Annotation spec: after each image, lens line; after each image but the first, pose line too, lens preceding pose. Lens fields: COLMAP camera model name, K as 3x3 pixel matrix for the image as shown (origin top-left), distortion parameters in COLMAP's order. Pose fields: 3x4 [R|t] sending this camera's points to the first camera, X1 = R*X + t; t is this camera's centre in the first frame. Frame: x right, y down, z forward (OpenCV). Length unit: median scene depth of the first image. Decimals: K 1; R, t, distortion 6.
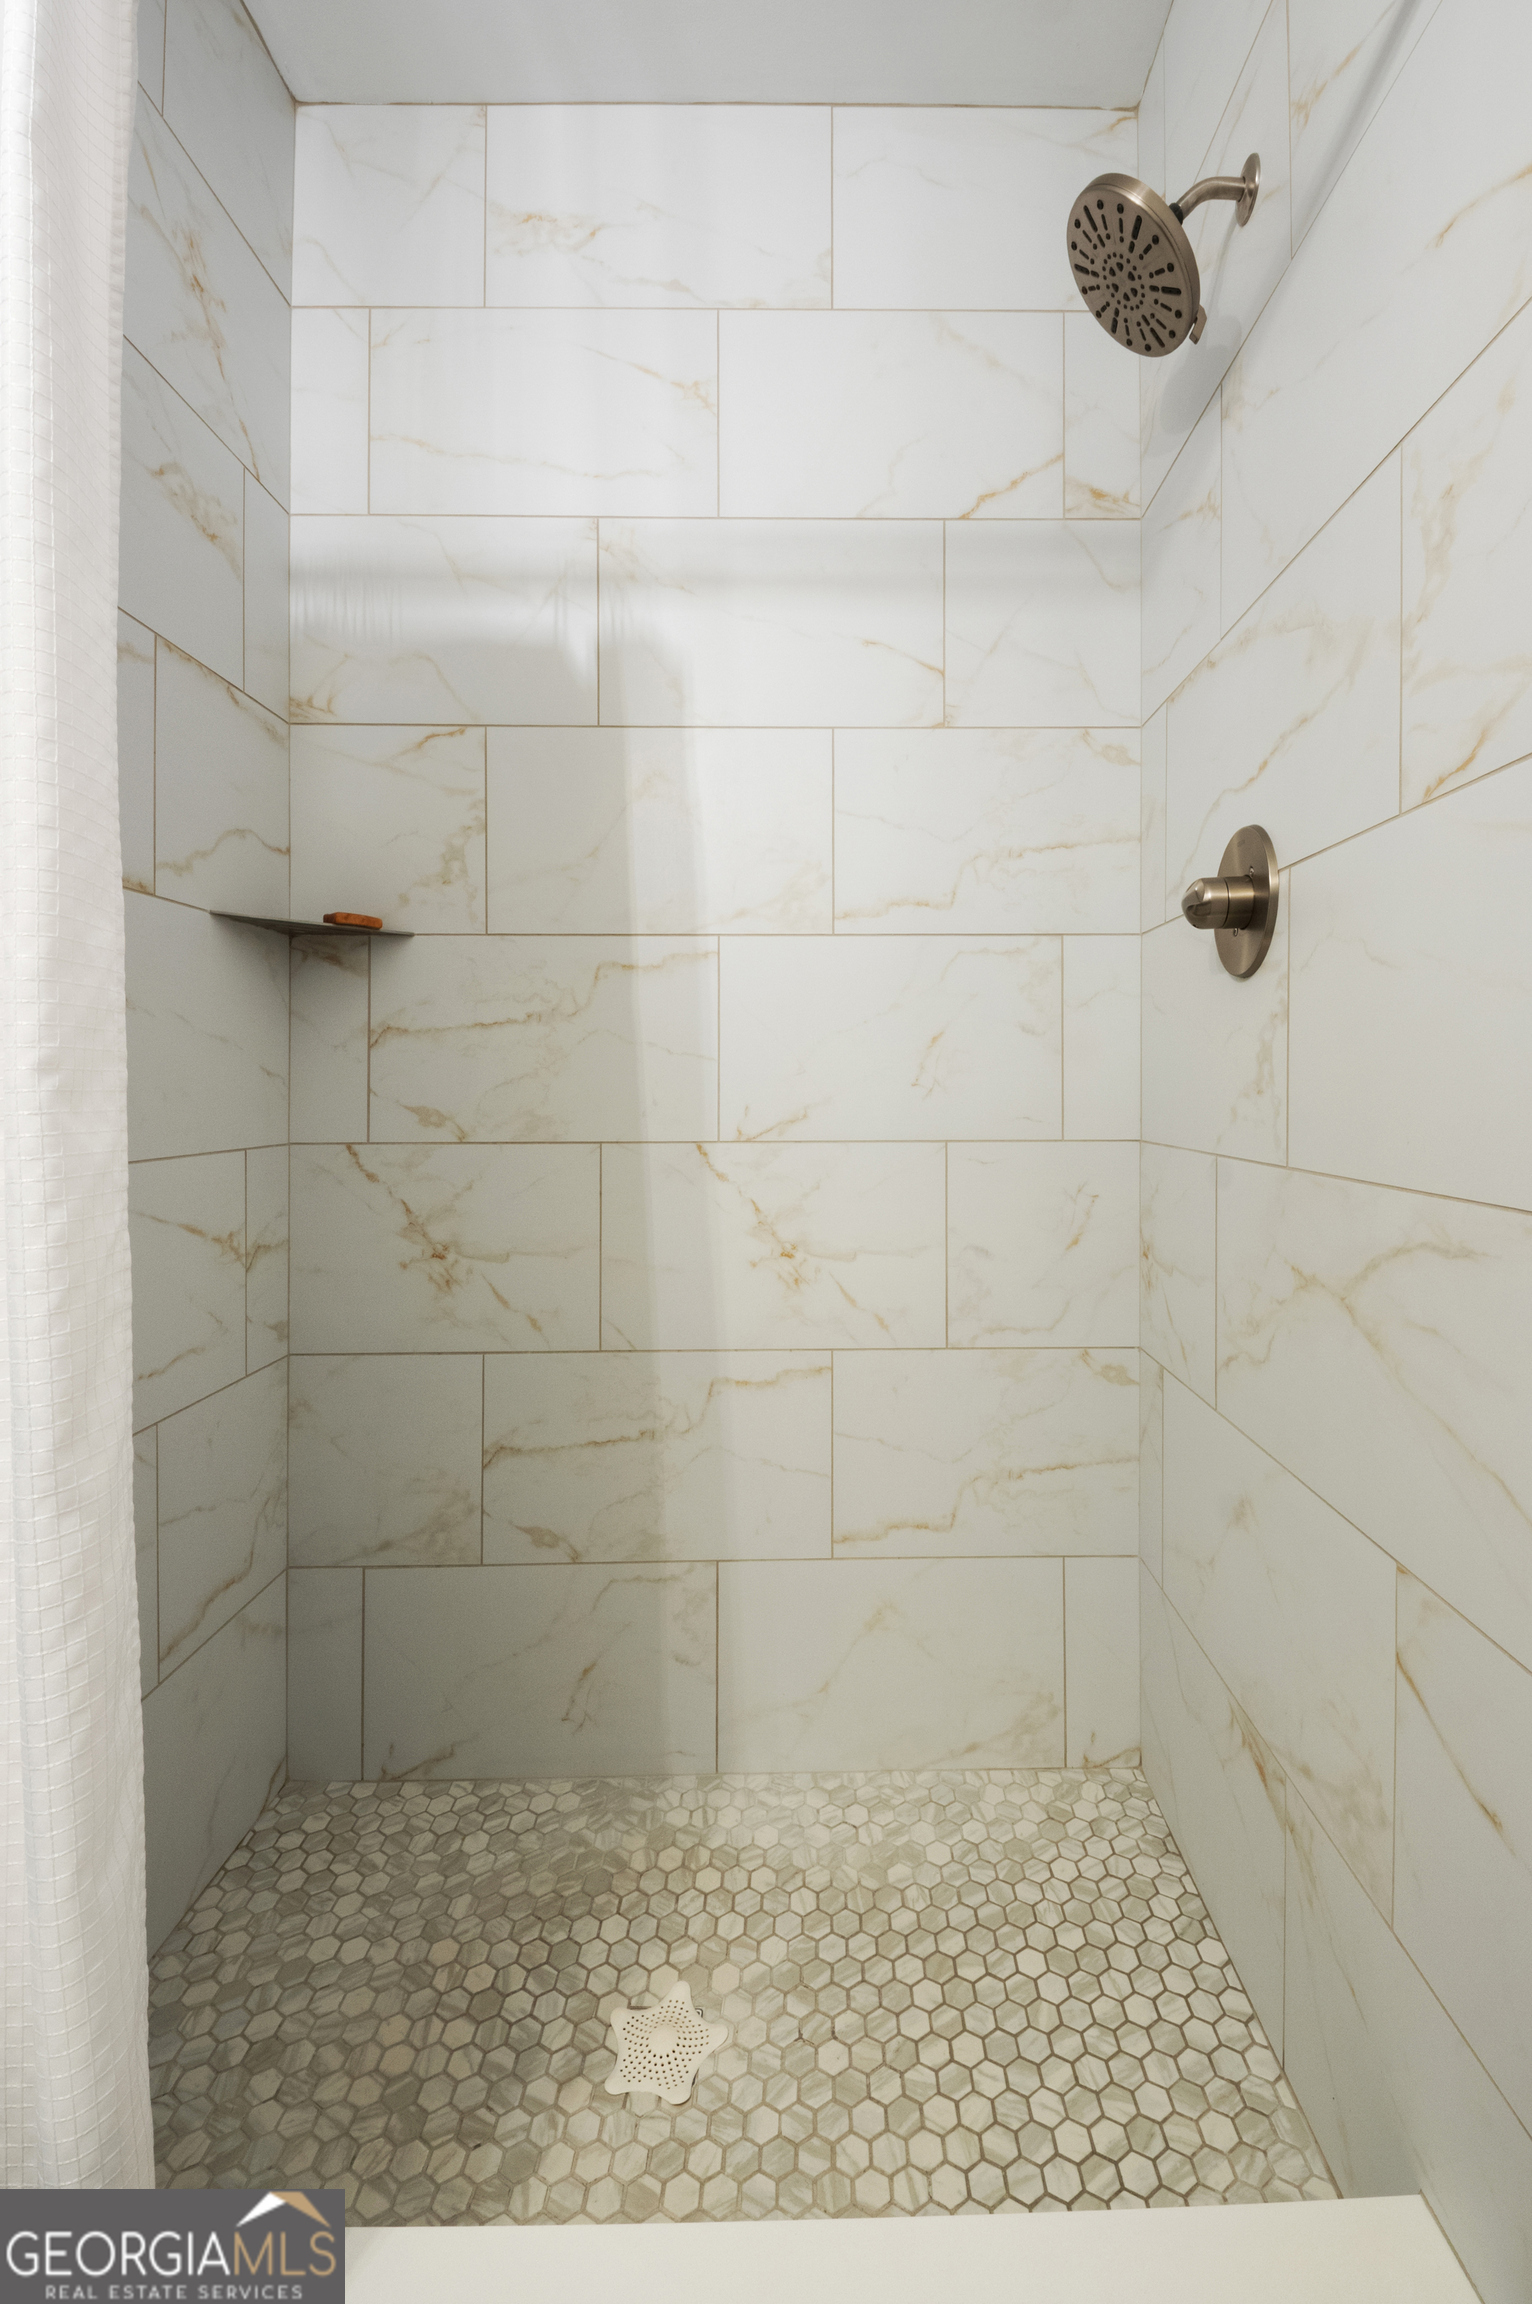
lens RADIAL K [[1160.6, 0, 870.1], [0, 1160.6, 1087.0], [0, 0, 1]] dist [0.003728, -0.009547]
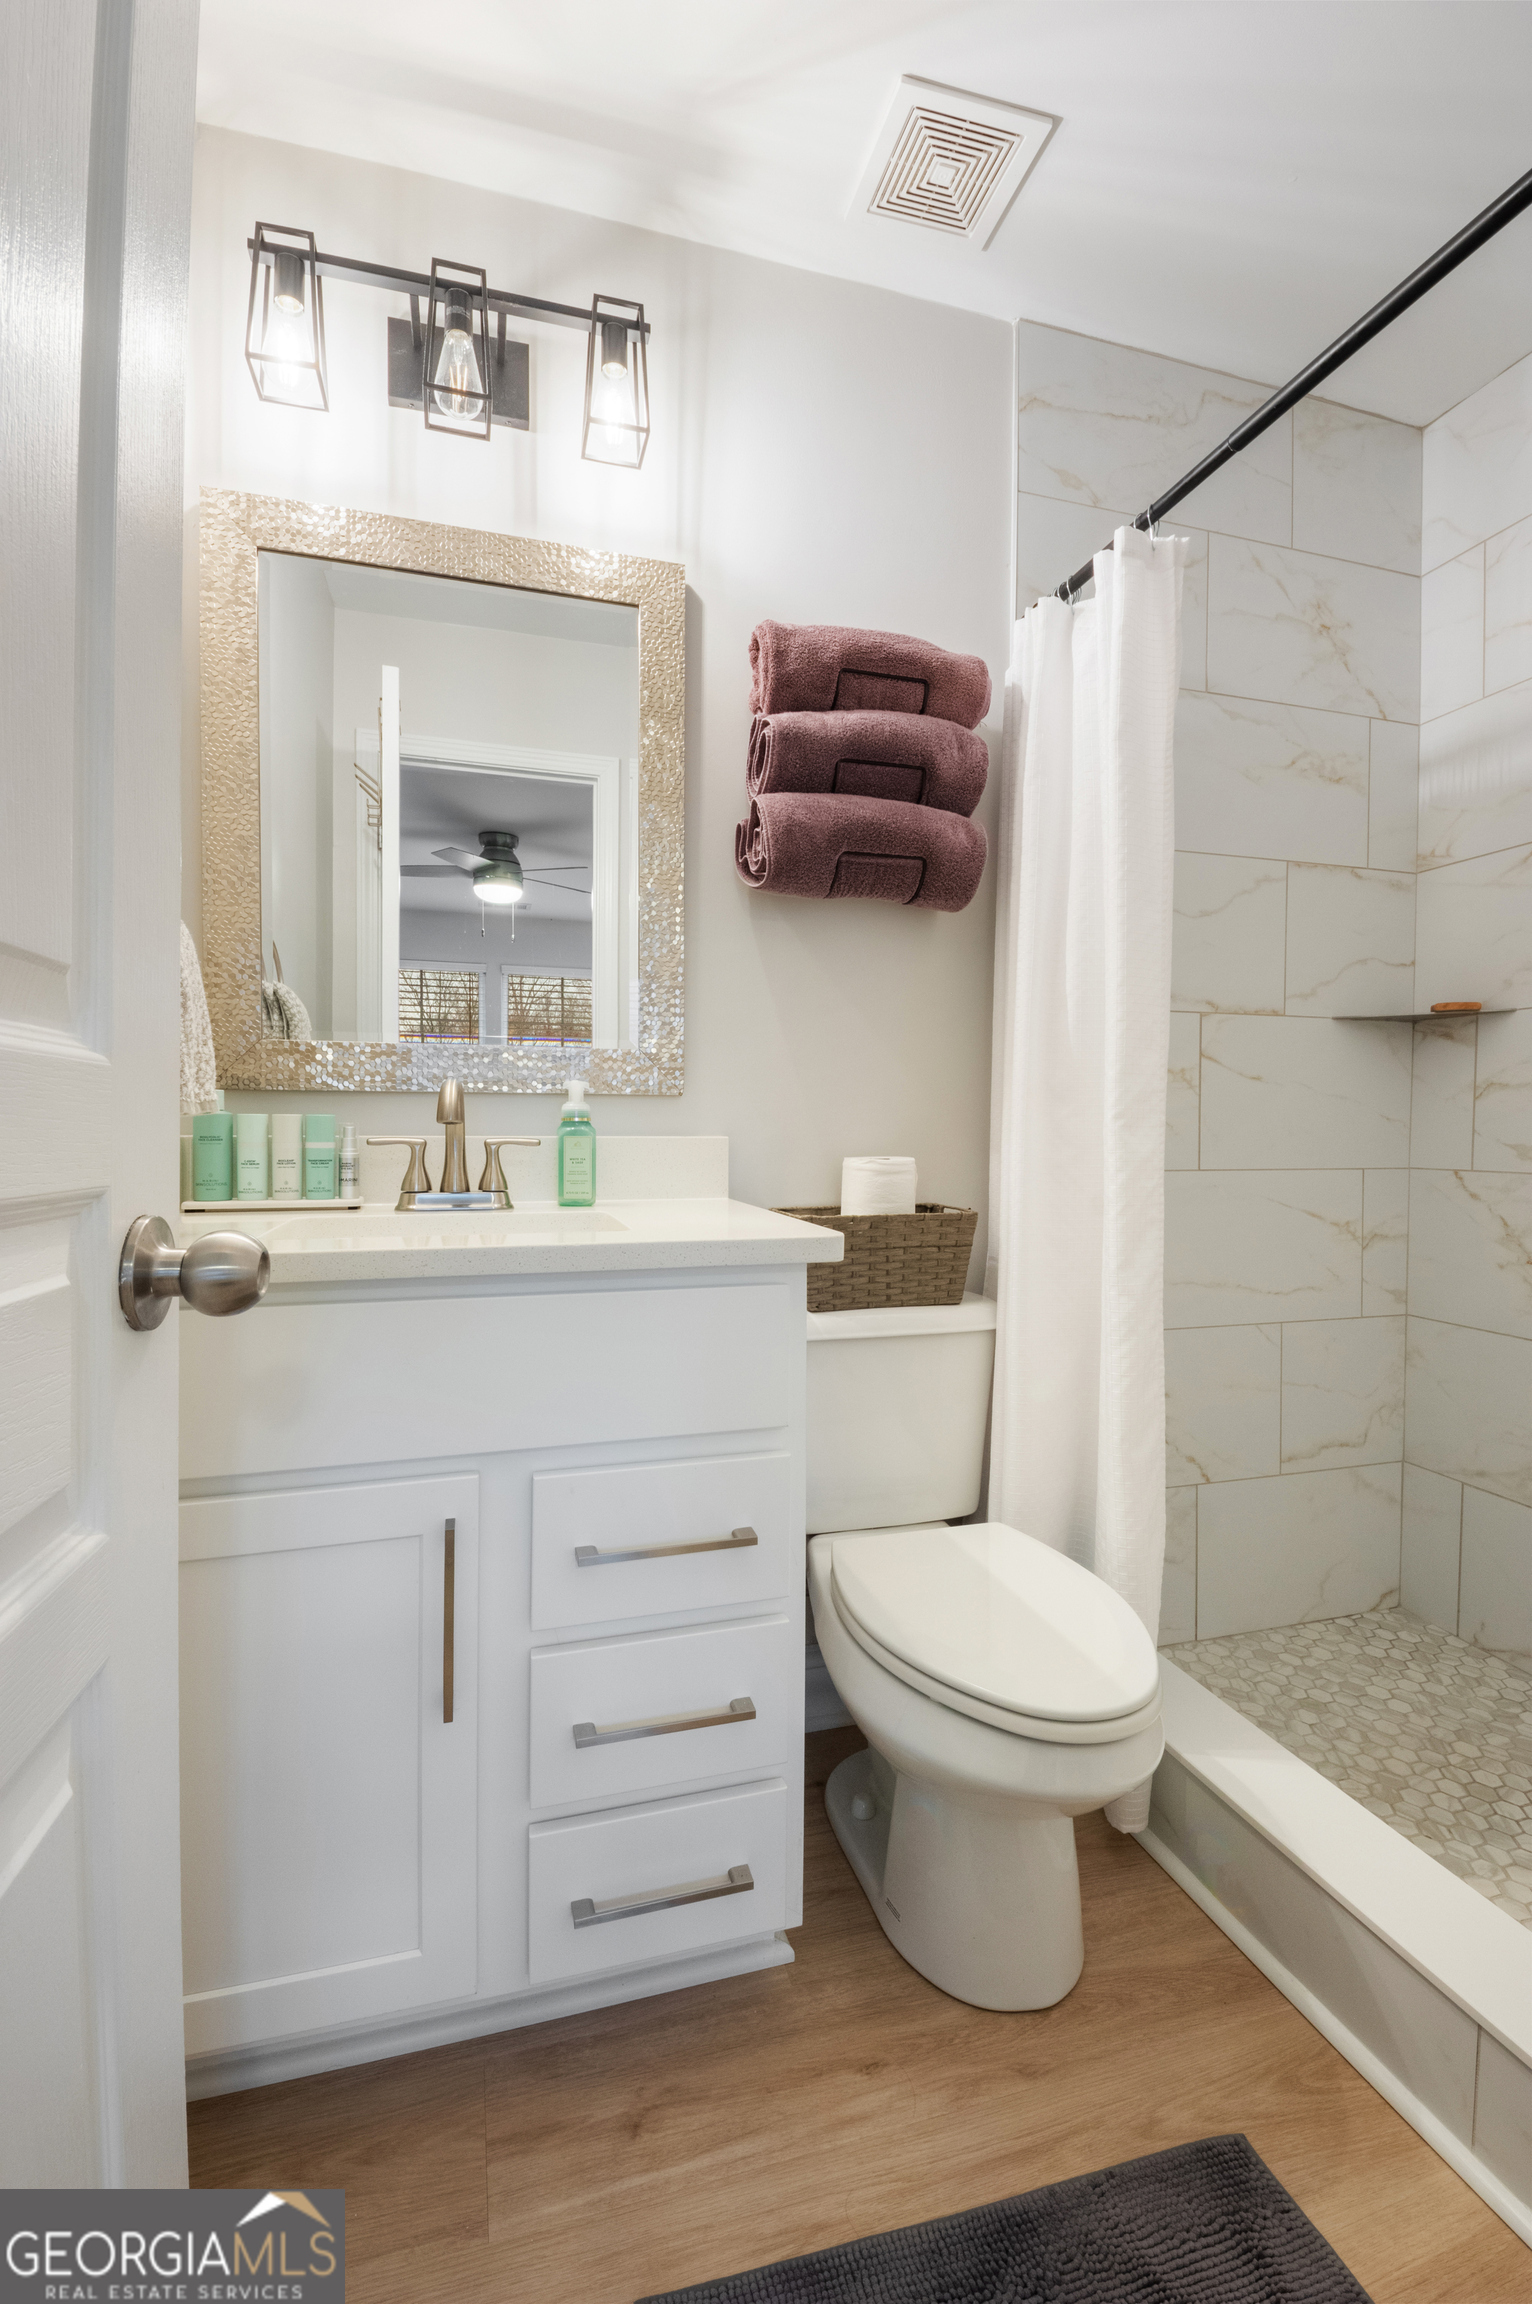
lens RADIAL K [[1006.7, 0, 764.4], [0, 1006.7, 1148.6], [0, 0, 1]] dist [-0.000783, -0.003025]
pose [[0.332371, 0.016388, -0.943007, 0.420648], [-0.003955, 0.999864, 0.015982, 0.008189], [0.943141, -0.001582, 0.332390, -0.171982]]
